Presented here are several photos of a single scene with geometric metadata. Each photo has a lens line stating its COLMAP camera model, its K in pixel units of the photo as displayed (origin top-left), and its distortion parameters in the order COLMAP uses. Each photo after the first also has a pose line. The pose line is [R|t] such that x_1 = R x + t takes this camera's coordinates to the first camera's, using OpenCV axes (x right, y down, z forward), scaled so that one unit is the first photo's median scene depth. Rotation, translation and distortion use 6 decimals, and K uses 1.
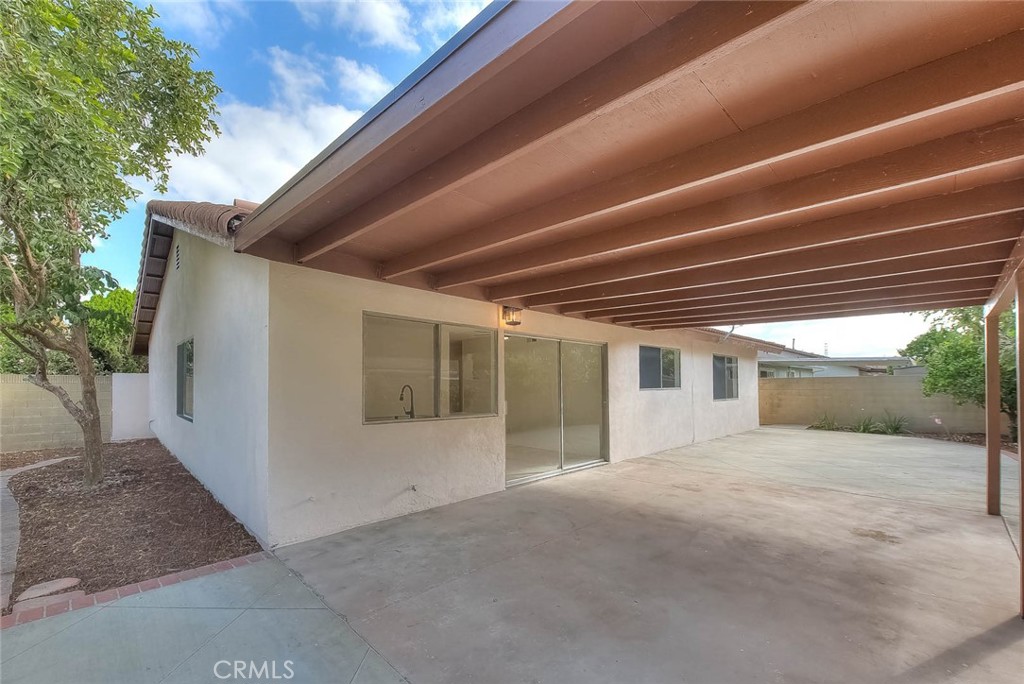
lens RADIAL K [[412.6, 0, 504.6], [0, 412.6, 382.2], [0, 0, 1]] dist [0.001815, -0.000053]
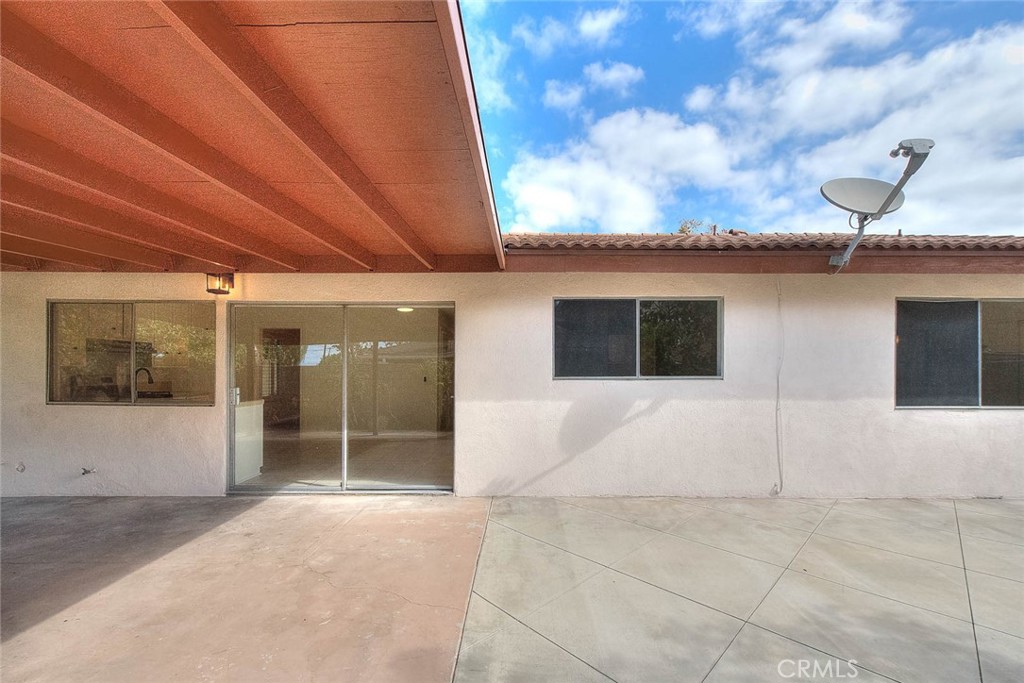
lens RADIAL K [[413.4, 0, 514.0], [0, 413.4, 362.0], [0, 0, 1]] dist [-0.002652, -0.000341]
pose [[0.727046, 0.004865, -0.686572, 0.945106], [-0.000507, 0.999978, 0.006549, -0.011644], [0.686589, -0.004413, 0.727033, 0.768435]]
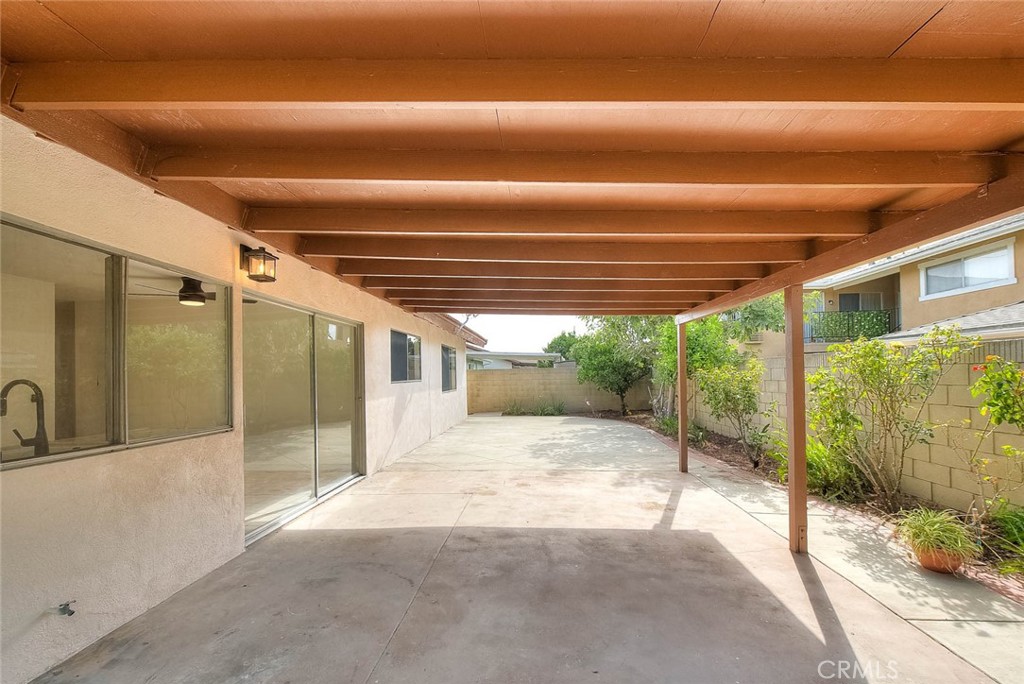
lens RADIAL K [[443.1, 0, 512.3], [0, 443.1, 372.2], [0, 0, 1]] dist [-0.001238, -0.000809]
pose [[0.728660, 0.000580, 0.684876, -0.152745], [0.002554, 0.999990, -0.003564, 0.001212], [-0.684871, 0.004347, 0.728651, 0.246545]]
